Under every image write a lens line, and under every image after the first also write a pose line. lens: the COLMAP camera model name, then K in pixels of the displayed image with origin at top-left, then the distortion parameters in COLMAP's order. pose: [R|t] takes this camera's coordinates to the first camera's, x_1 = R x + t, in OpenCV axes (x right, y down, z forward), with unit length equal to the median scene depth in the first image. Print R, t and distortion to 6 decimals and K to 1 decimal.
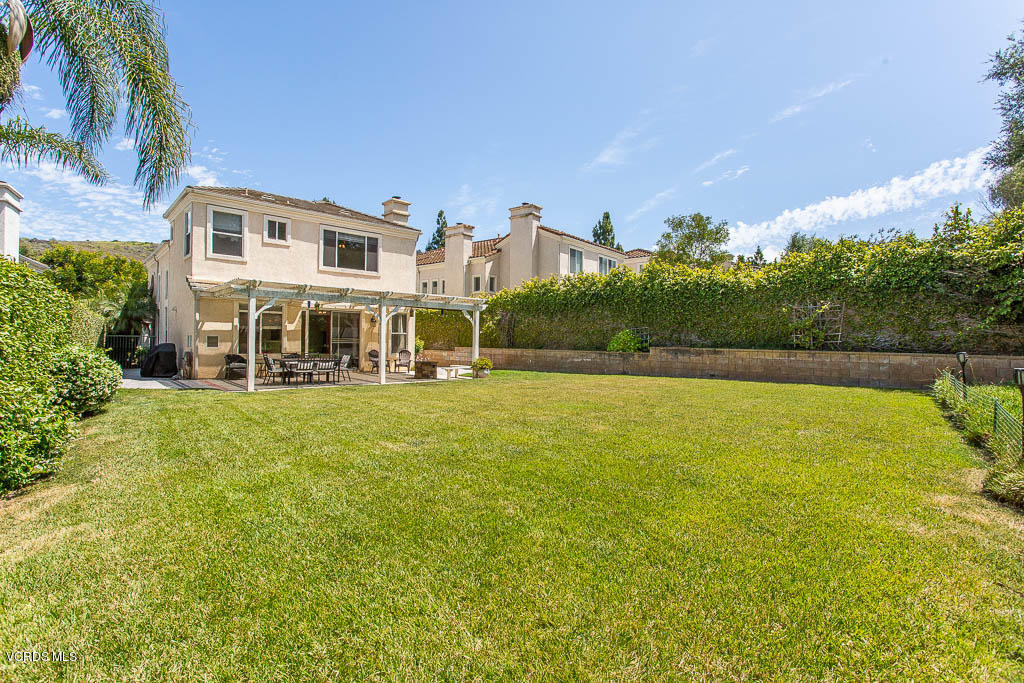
lens RADIAL K [[490.8, 0, 503.6], [0, 490.8, 340.6], [0, 0, 1]] dist [0.005418, 0.002815]
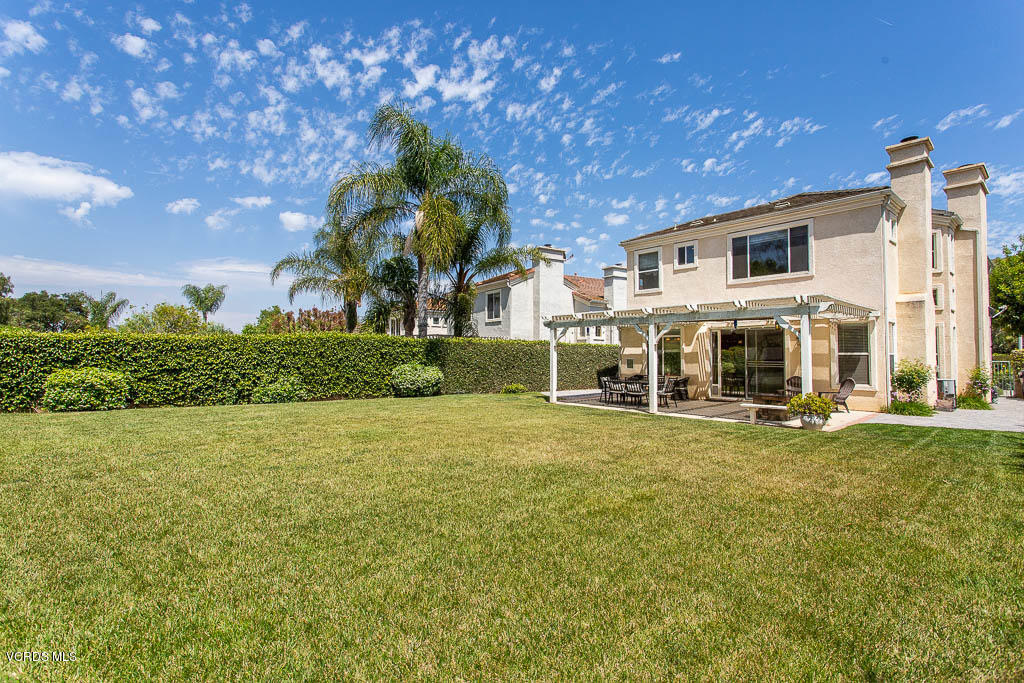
lens RADIAL K [[490.8, 0, 503.8], [0, 490.8, 342.2], [0, 0, 1]] dist [0.005418, 0.002815]
pose [[-0.016996, -0.041272, -0.999003, 0.559353], [-0.001542, 0.999148, -0.041251, -0.000732], [0.999854, 0.000839, -0.017045, 0.639737]]
